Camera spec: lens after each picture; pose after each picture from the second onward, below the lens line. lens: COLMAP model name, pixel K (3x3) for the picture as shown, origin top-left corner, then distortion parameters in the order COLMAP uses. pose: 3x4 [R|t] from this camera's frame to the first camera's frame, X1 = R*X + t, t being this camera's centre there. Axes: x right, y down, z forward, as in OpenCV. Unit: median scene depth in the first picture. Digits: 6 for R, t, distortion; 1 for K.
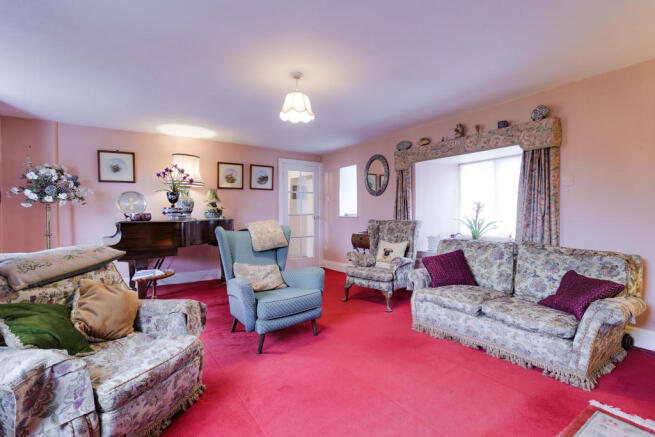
lens RADIAL K [[305.9, 0, 327.5], [0, 305.9, 218.5], [0, 0, 1]] dist [-0.003056, -0.000035]
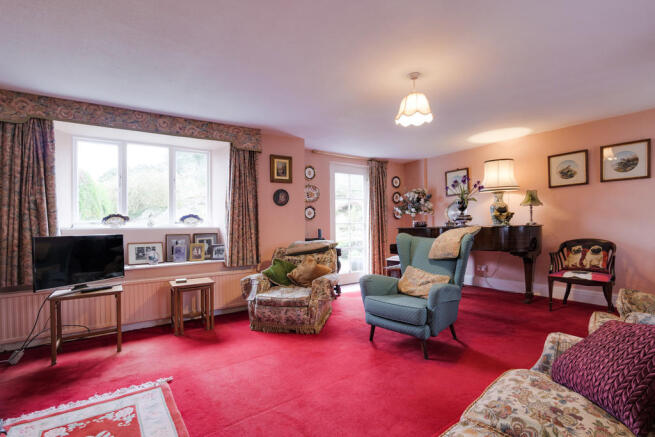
lens RADIAL K [[310.9, 0, 330.4], [0, 310.9, 222.8], [0, 0, 1]] dist [-0.004973, -0.000550]
pose [[0.035197, -0.003296, -0.999375, 0.478709], [0.007692, 0.999966, -0.003027, -0.006175], [0.999351, -0.007581, 0.035221, 0.393440]]
